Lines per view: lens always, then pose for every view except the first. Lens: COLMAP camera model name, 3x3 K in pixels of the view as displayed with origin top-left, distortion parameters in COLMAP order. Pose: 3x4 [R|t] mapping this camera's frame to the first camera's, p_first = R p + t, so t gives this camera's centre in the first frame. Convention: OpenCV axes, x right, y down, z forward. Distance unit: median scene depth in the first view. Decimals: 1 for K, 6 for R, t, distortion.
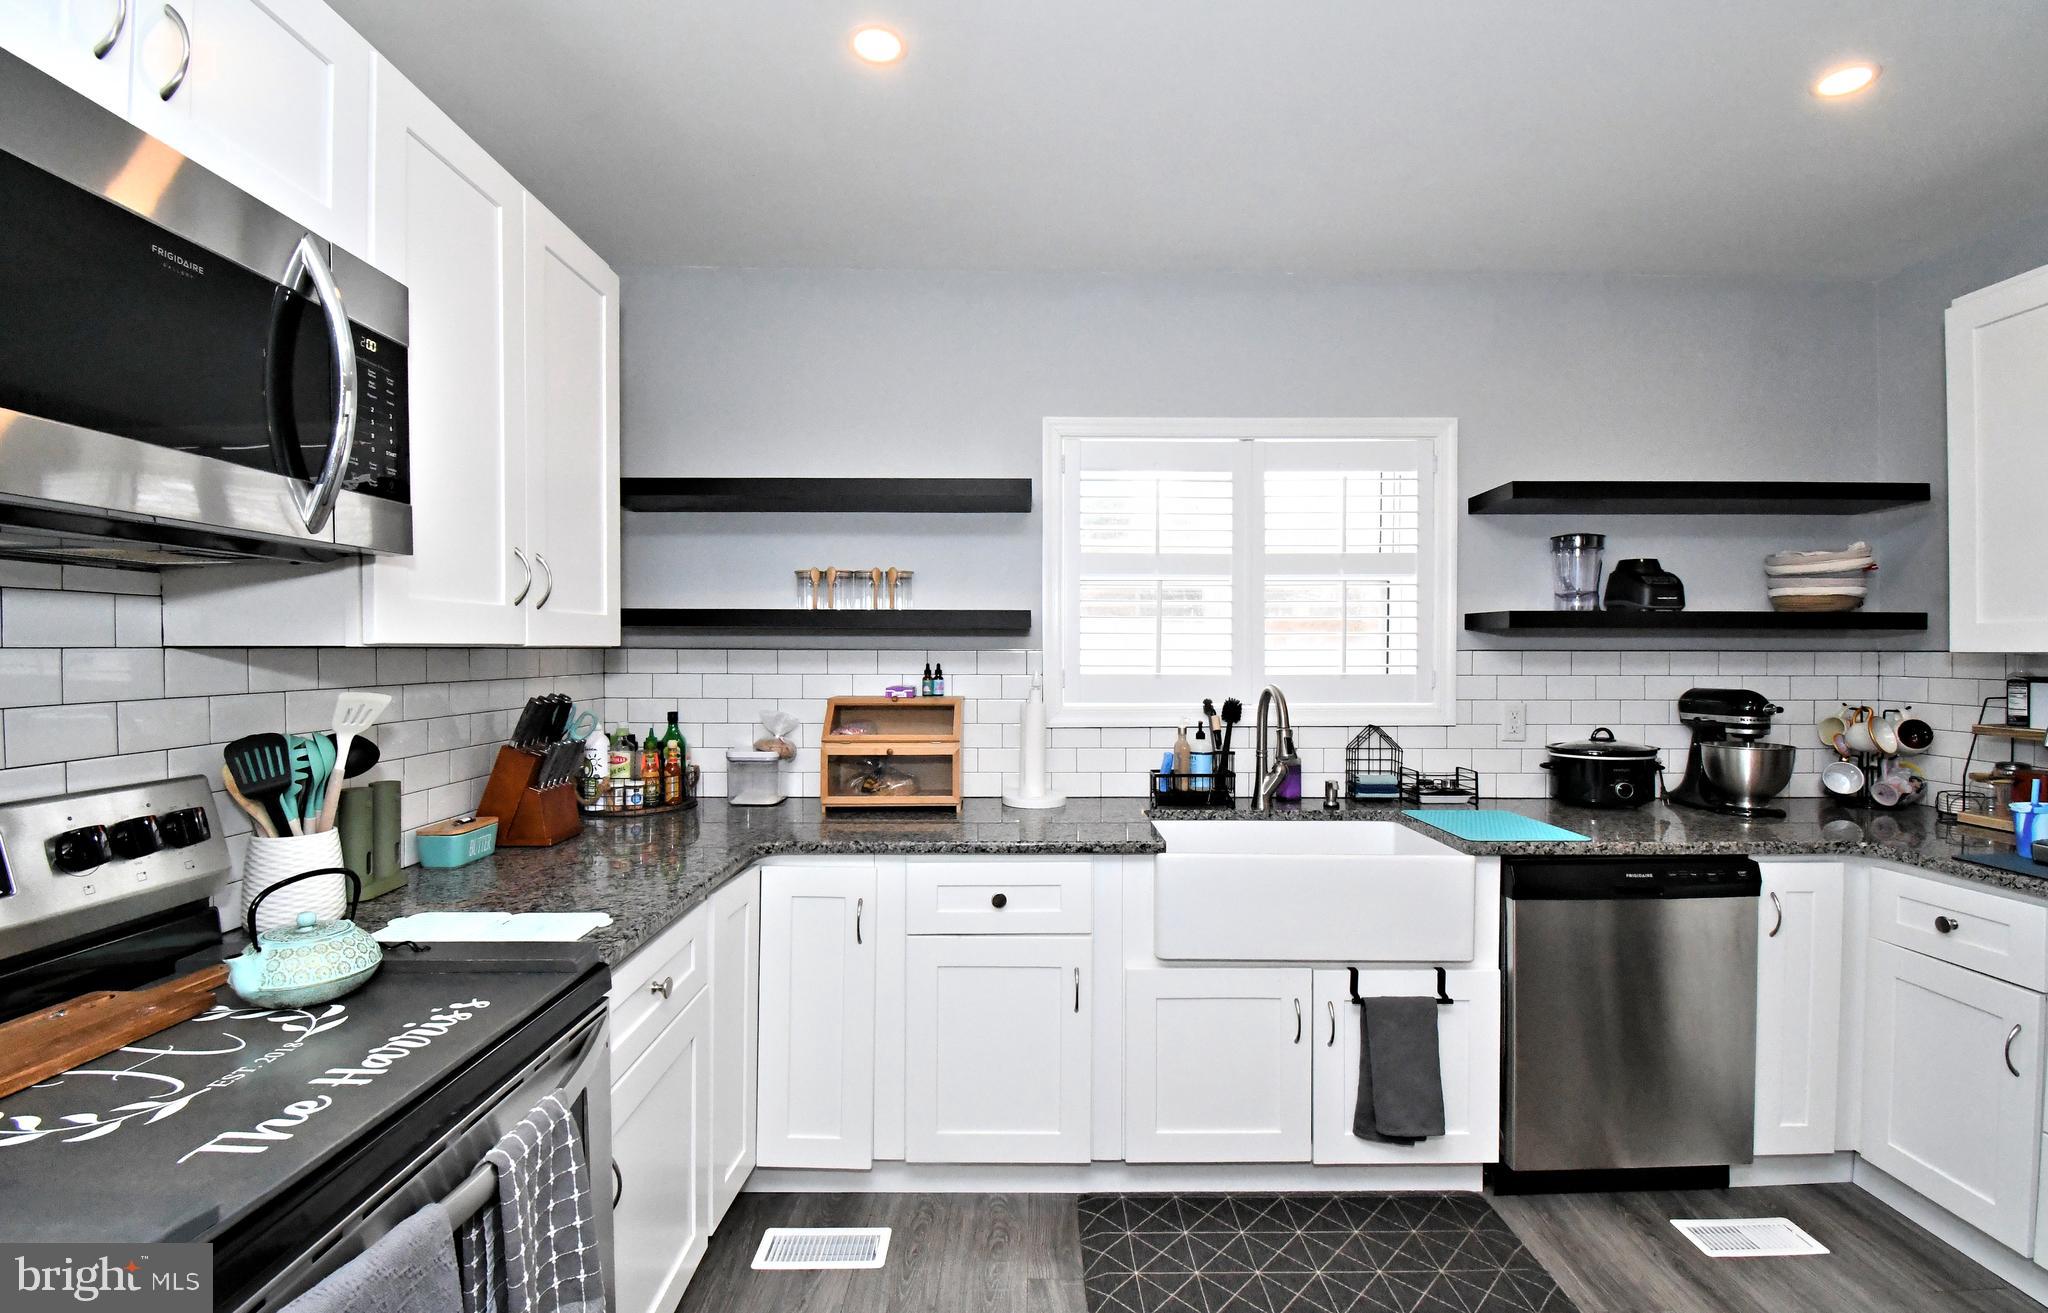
lens RADIAL K [[893.6, 0, 1024.0], [0, 893.6, 656.5], [0, 0, 1]] dist [0.010697, -0.018385]
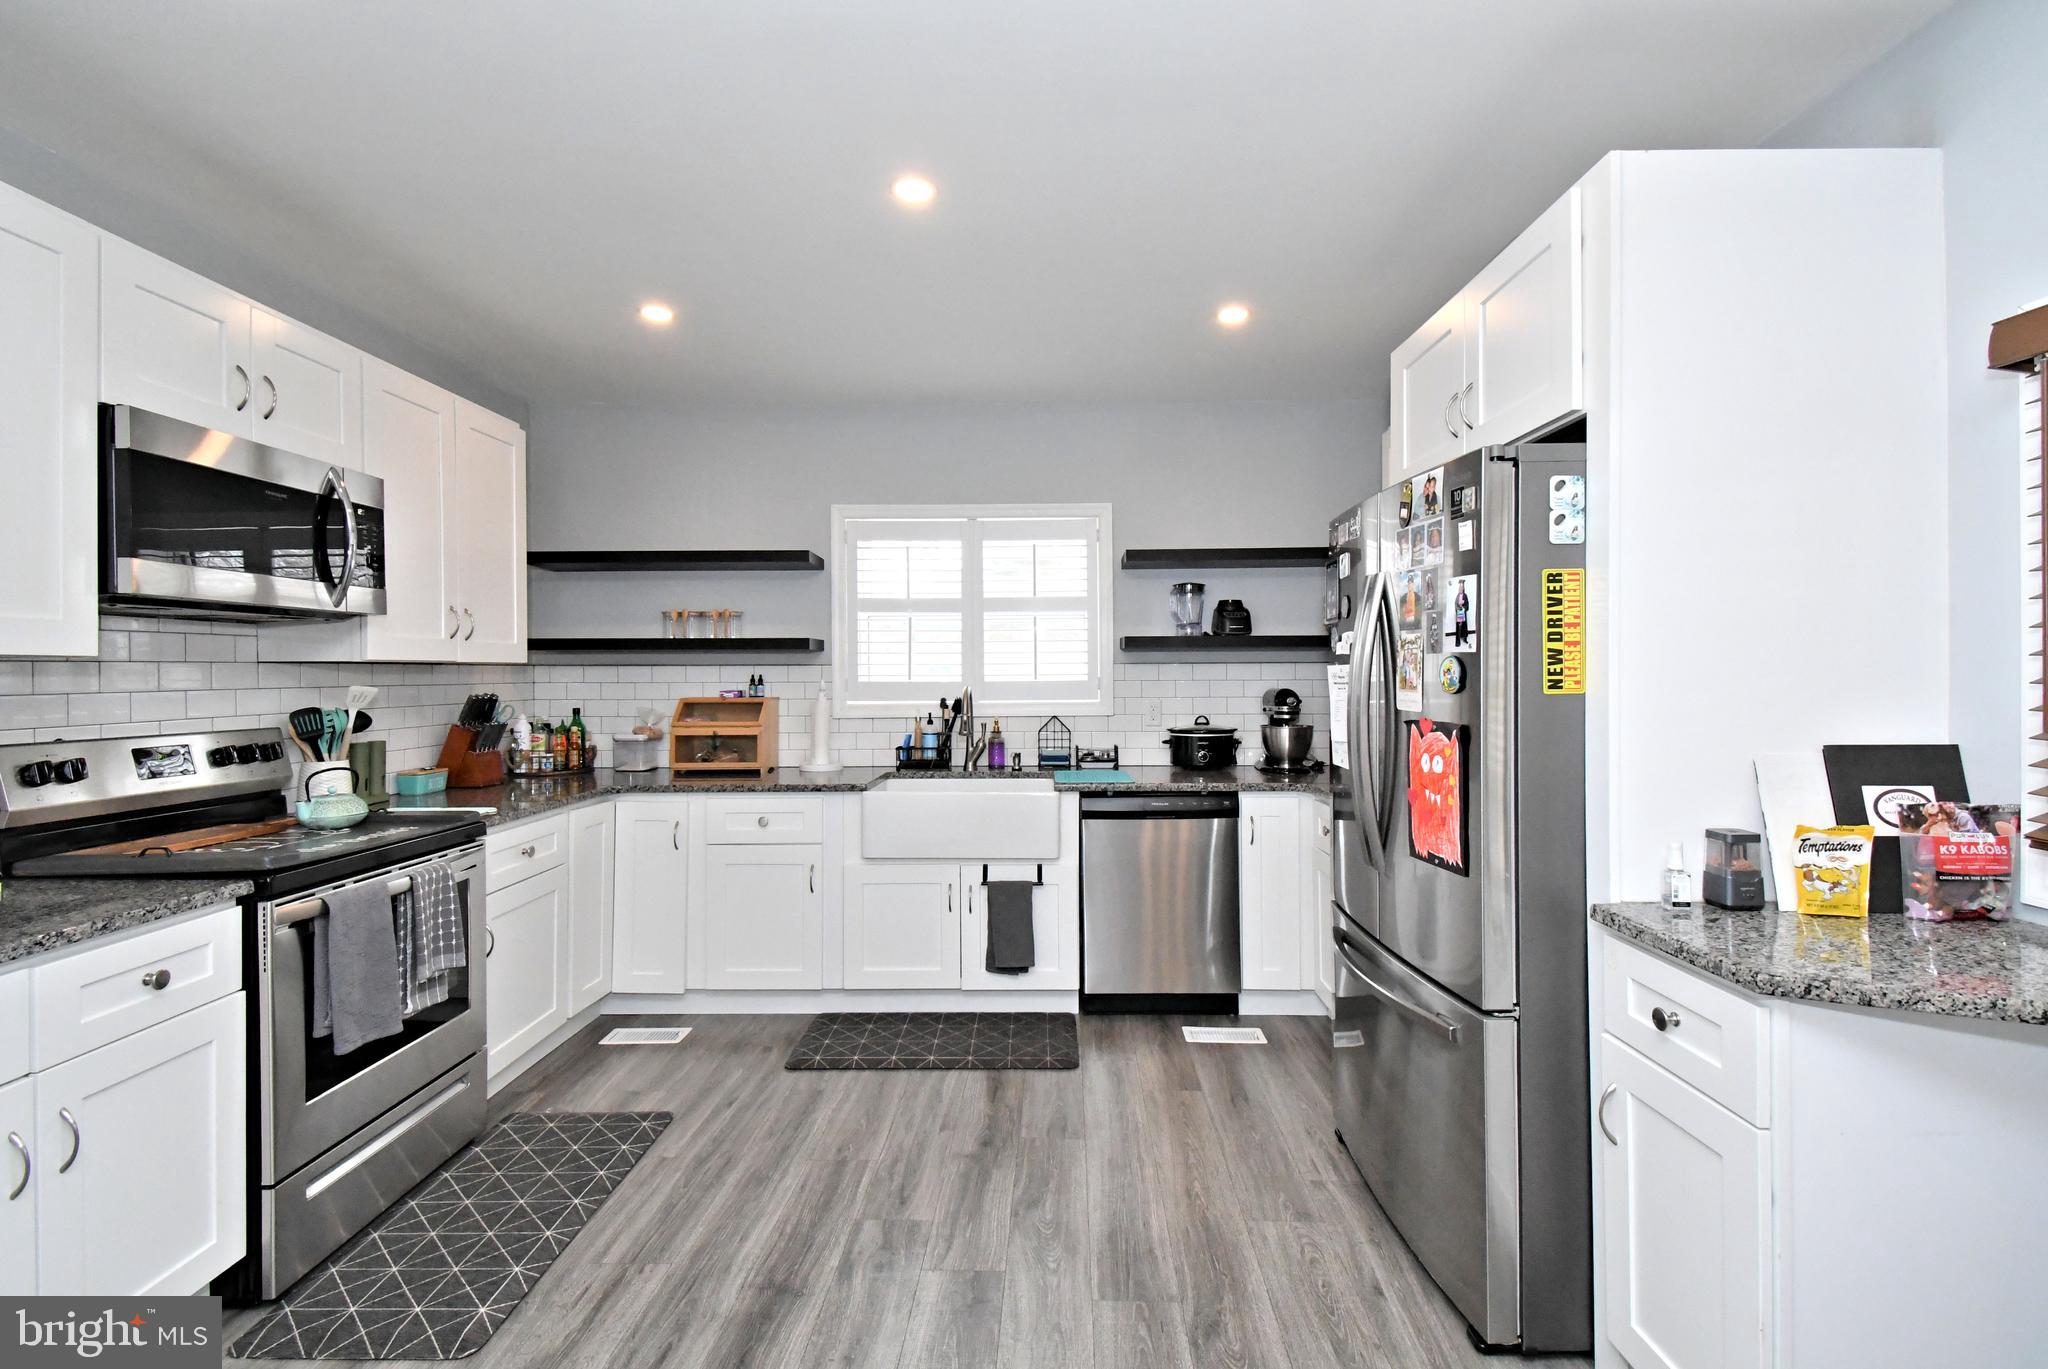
lens RADIAL K [[917.0, 0, 1019.4], [0, 917.0, 668.2], [0, 0, 1]] dist [0.038587, -0.023312]
pose [[0.999367, -0.005366, -0.035174, 0.402916], [0.004981, 0.999927, -0.011016, 0.017376], [0.035231, 0.010834, 0.999320, -0.513272]]
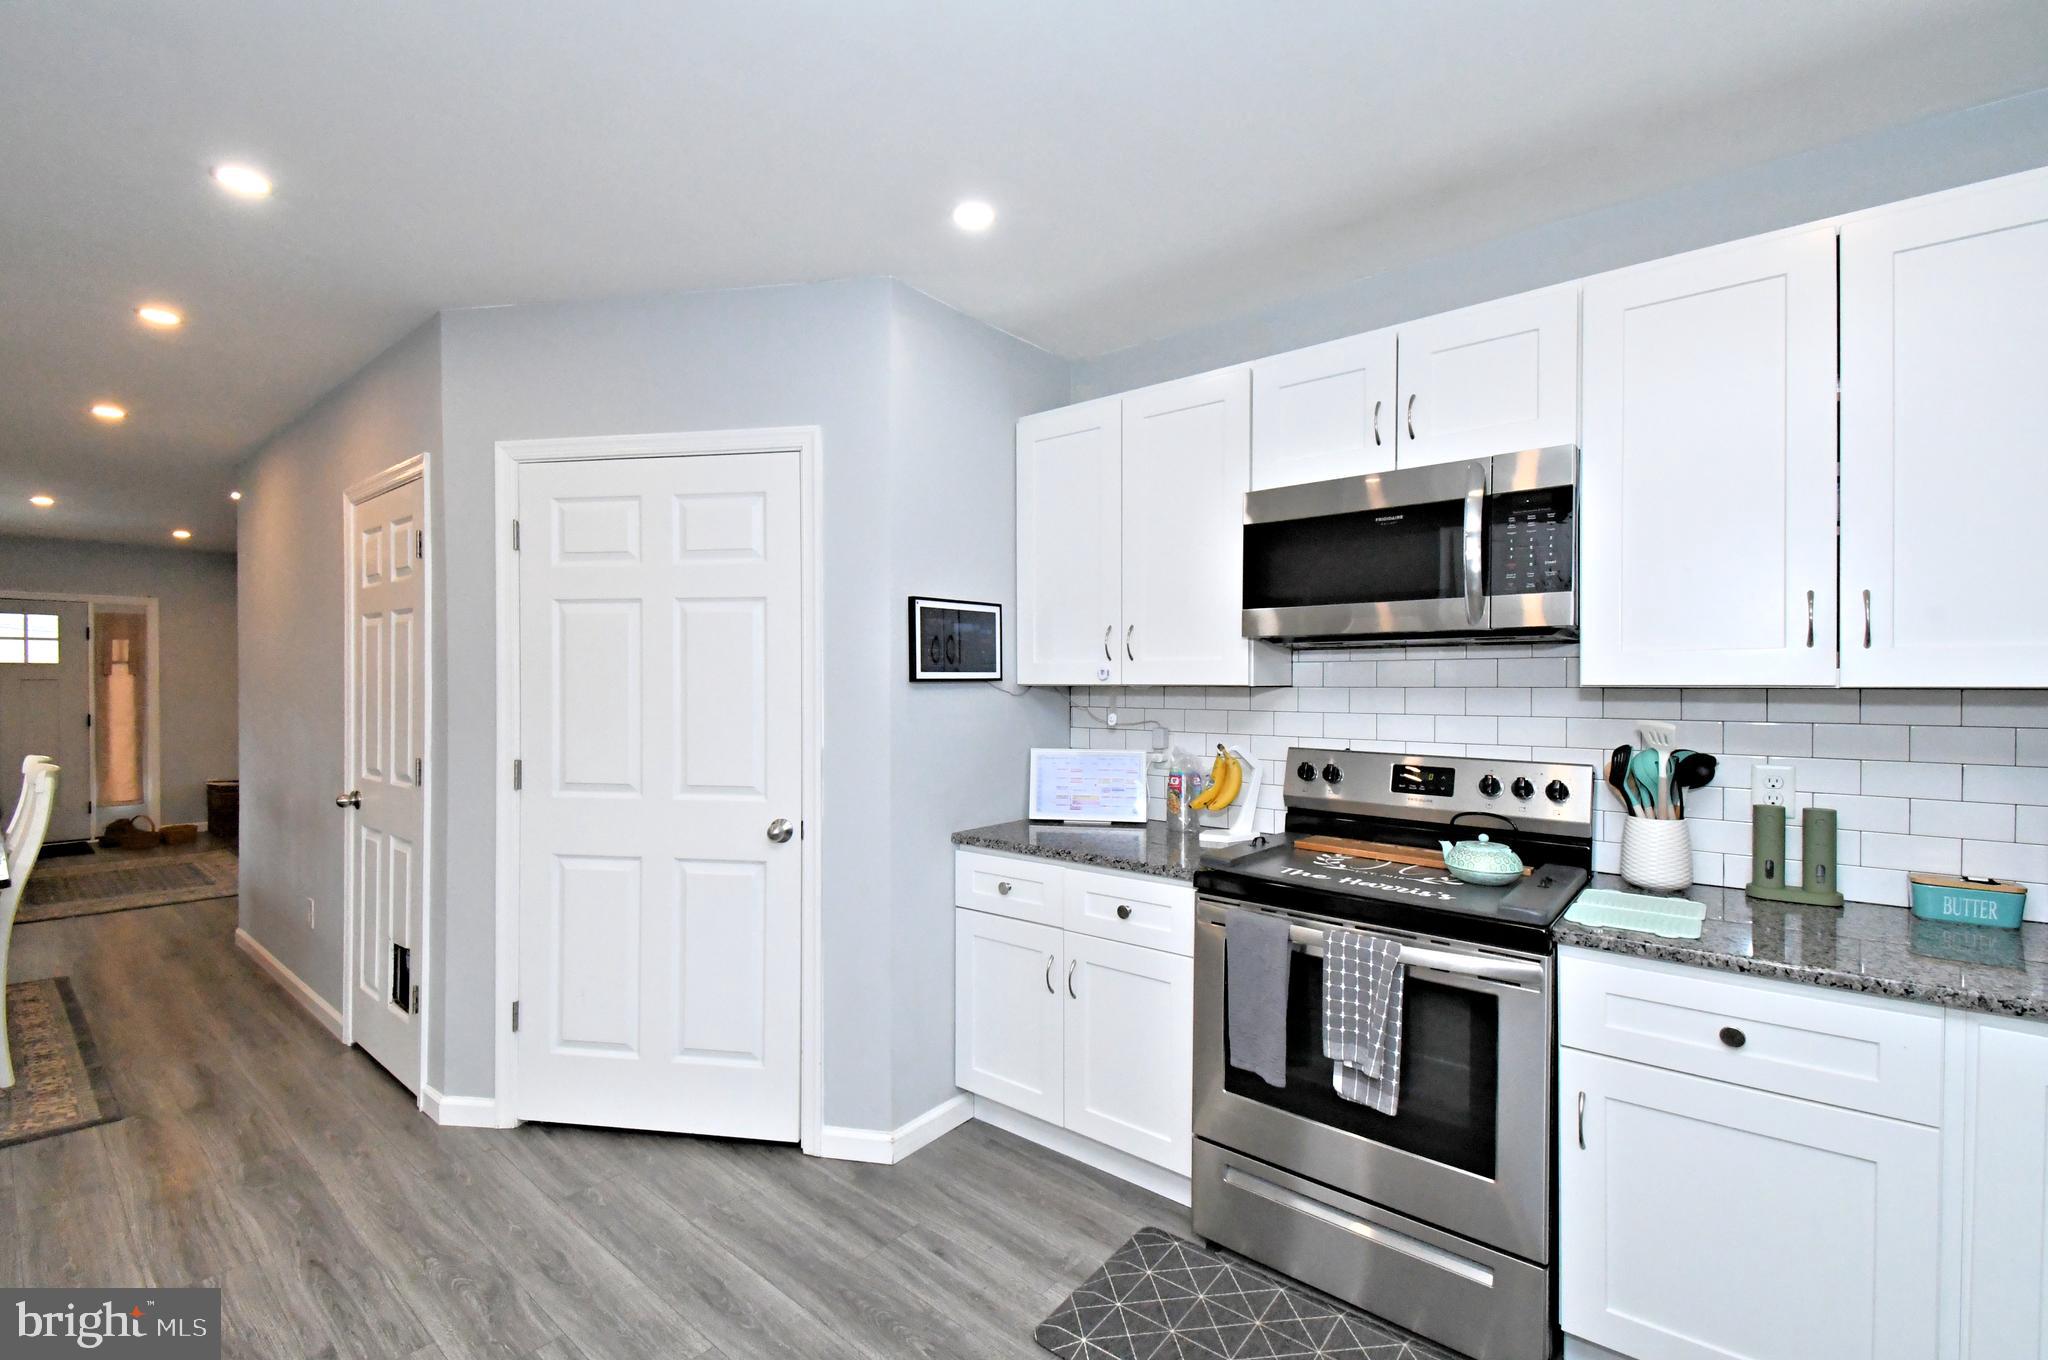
lens RADIAL K [[908.8, 0, 1025.9], [0, 908.8, 685.2], [0, 0, 1]] dist [0.038837, -0.022514]
pose [[-0.648448, 0.002945, -0.761253, 0.540166], [-0.007044, 0.999926, 0.009869, -0.012066], [0.761226, 0.011761, -0.648380, 0.675439]]
